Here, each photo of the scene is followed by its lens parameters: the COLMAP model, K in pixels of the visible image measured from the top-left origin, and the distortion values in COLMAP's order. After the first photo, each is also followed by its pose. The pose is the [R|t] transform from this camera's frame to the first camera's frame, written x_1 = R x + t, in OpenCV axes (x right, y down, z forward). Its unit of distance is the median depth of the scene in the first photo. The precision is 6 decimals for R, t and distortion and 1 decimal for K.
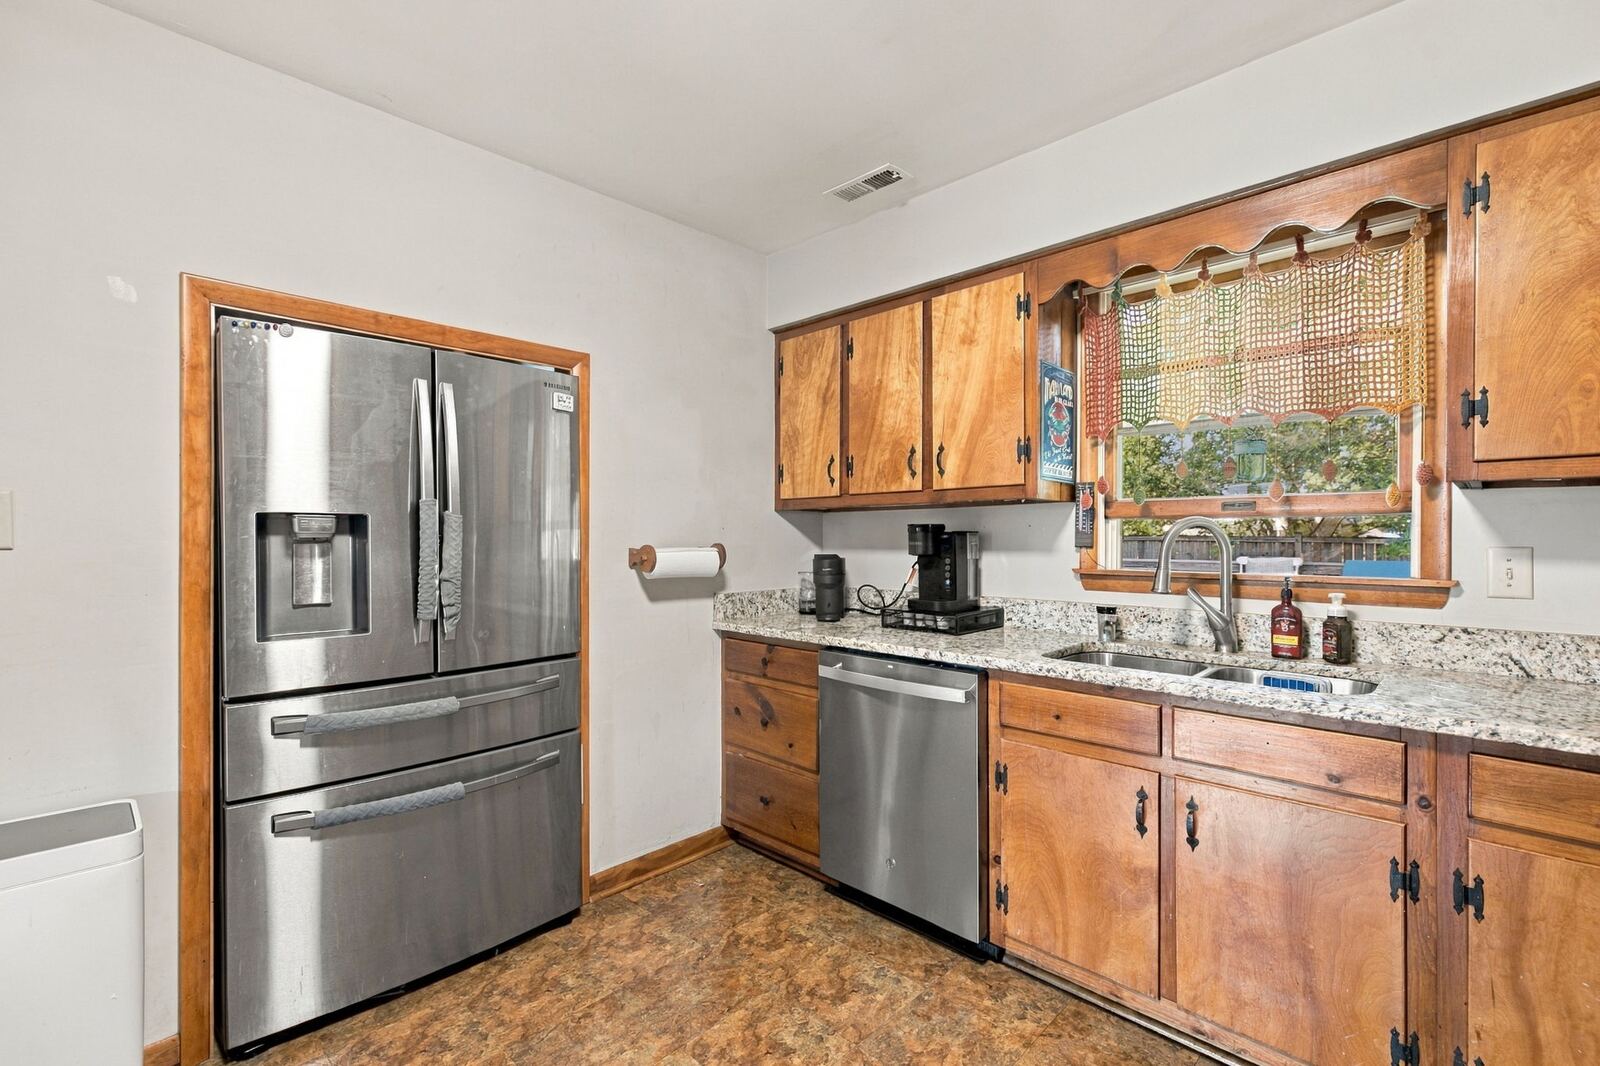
lens RADIAL K [[704.5, 0, 799.6], [0, 704.5, 537.8], [0, 0, 1]] dist [0.005834, -0.000393]
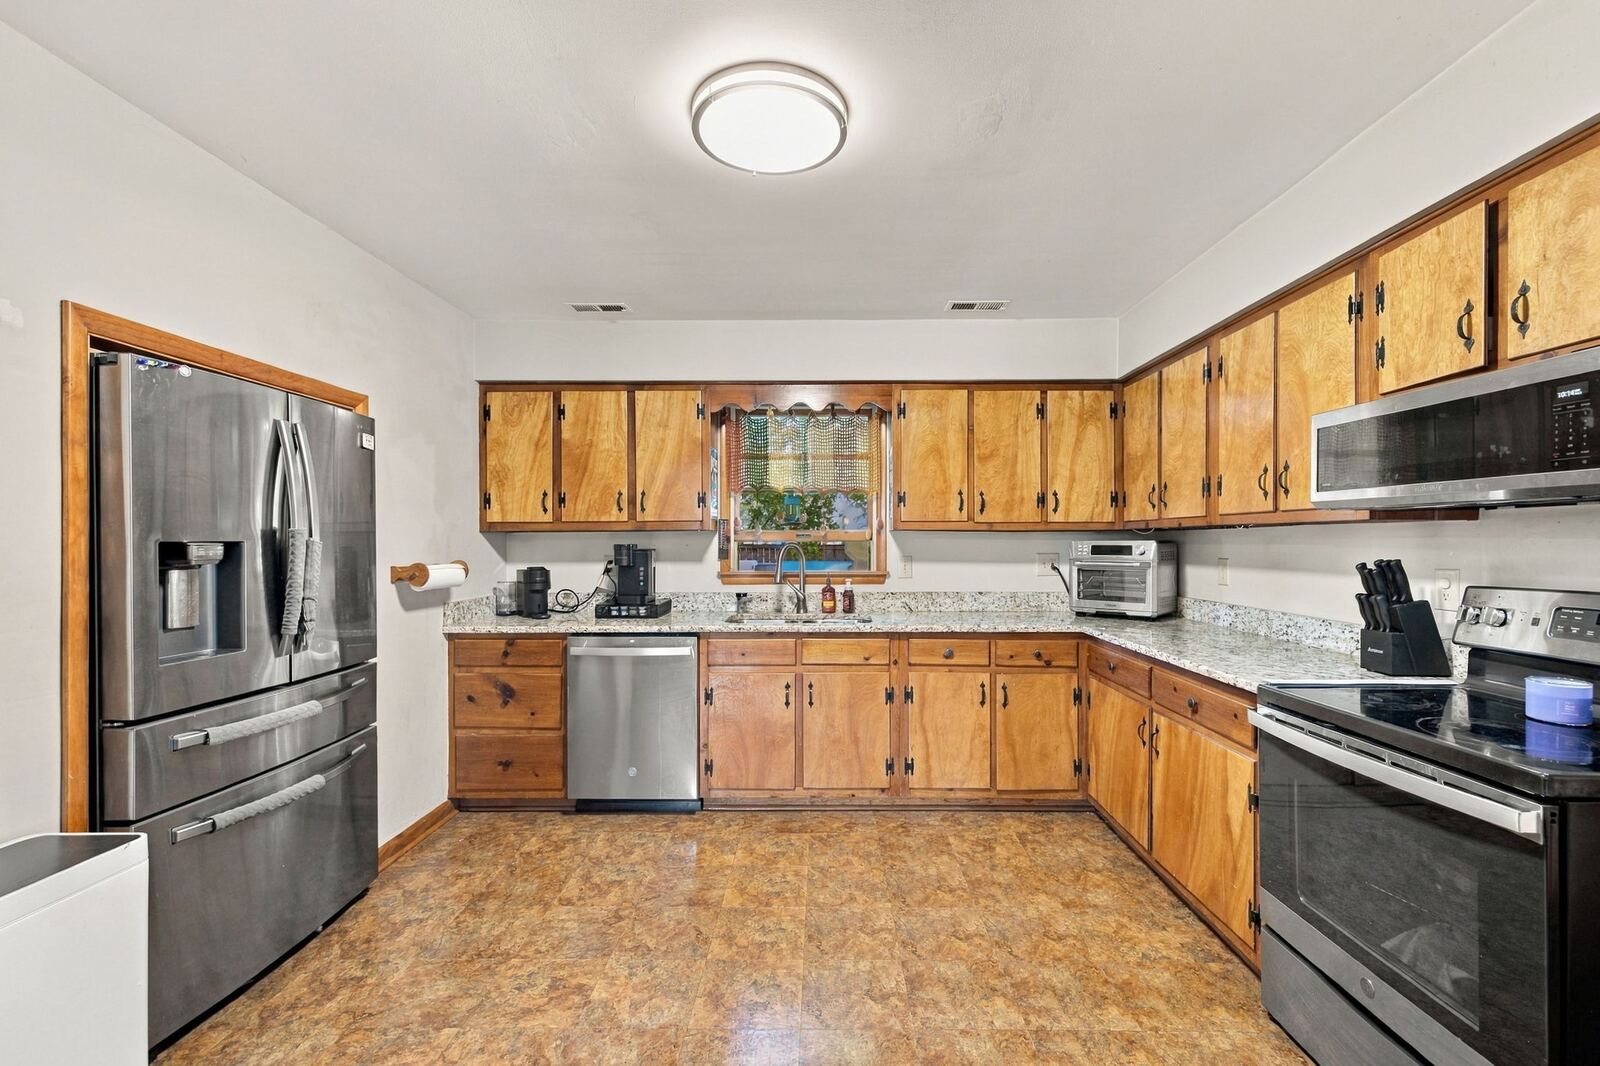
lens RADIAL K [[682.0, 0, 807.0], [0, 682.0, 535.3], [0, 0, 1]] dist [0.000125, -0.000156]
pose [[0.725561, 0.005154, 0.688139, -0.534491], [0.002987, 0.999939, -0.010639, -0.022472], [-0.688152, 0.009775, 0.725501, -0.280718]]
